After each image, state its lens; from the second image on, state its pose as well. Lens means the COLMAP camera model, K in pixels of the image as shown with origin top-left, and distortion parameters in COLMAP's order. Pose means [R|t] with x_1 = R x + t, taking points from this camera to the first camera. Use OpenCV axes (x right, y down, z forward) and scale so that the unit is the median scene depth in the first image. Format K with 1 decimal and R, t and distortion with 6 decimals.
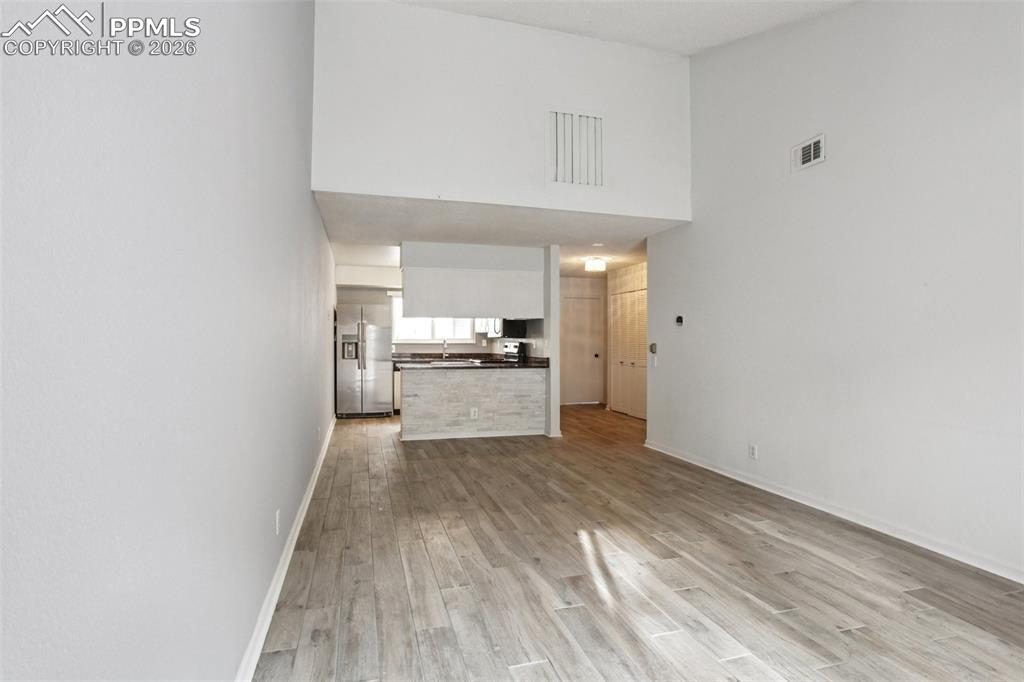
lens RADIAL K [[506.8, 0, 506.4], [0, 506.8, 343.8], [0, 0, 1]] dist [-0.056038, 0.030626]
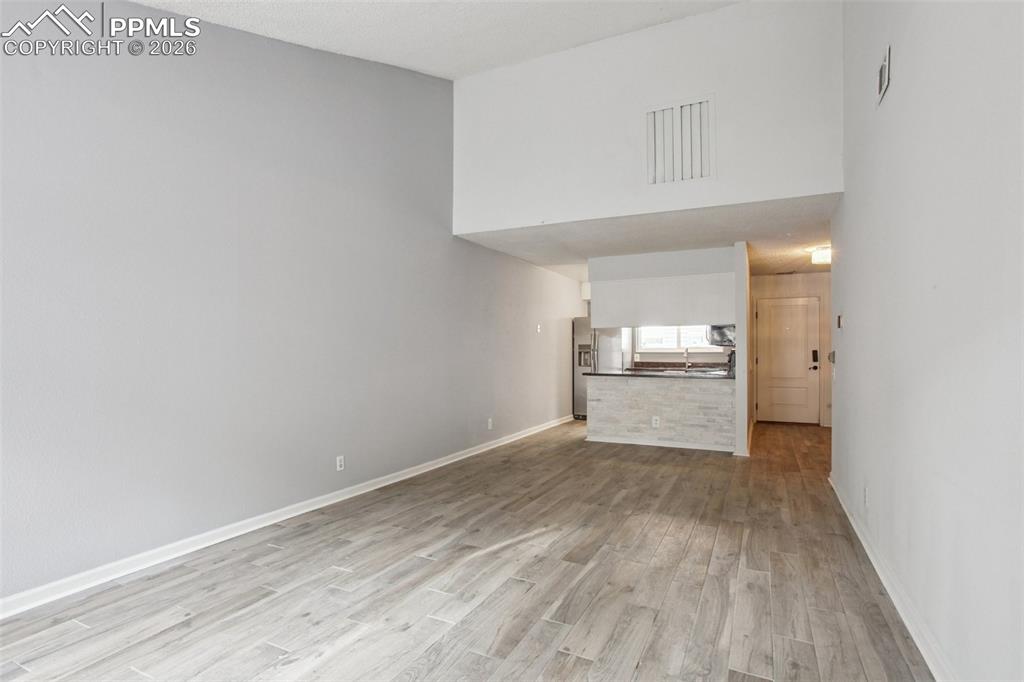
lens RADIAL K [[506.8, 0, 506.4], [0, 506.8, 343.8], [0, 0, 1]] dist [-0.056038, 0.030626]
pose [[0.728951, -0.016613, -0.684364, 0.719990], [0.001742, 0.999747, -0.022414, 0.010154], [0.684564, 0.015146, 0.728796, 0.131002]]
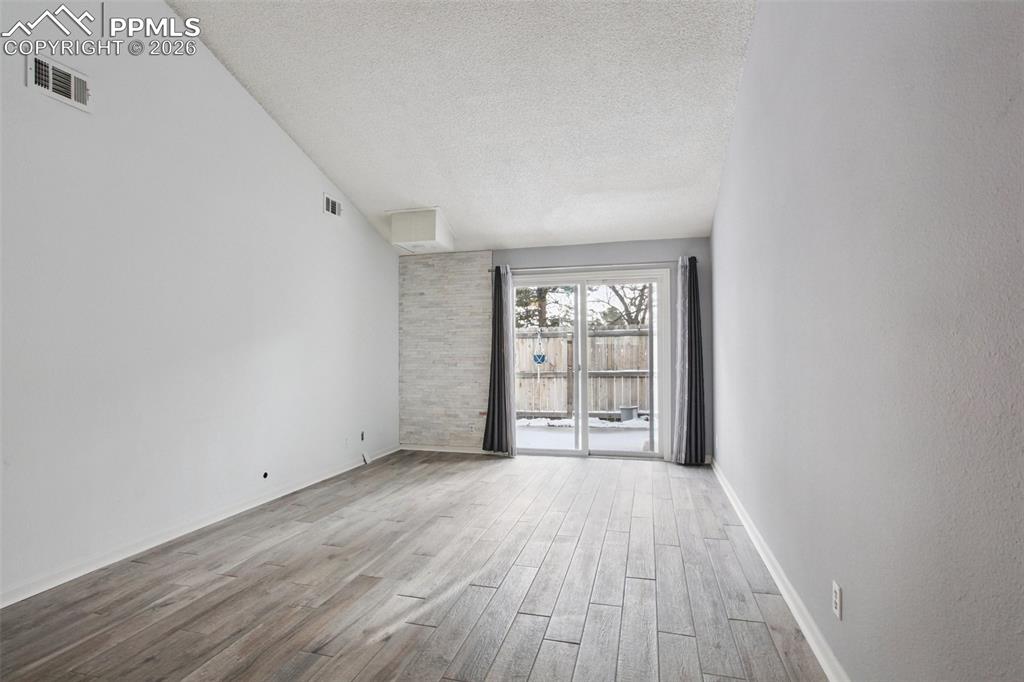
lens RADIAL K [[506.8, 0, 506.4], [0, 506.8, 343.8], [0, 0, 1]] dist [-0.056038, 0.030626]
pose [[-0.852101, 0.010281, 0.523276, -0.300409], [0.004626, 0.999916, -0.012114, -0.001034], [-0.523356, -0.007902, -0.852077, 1.296948]]
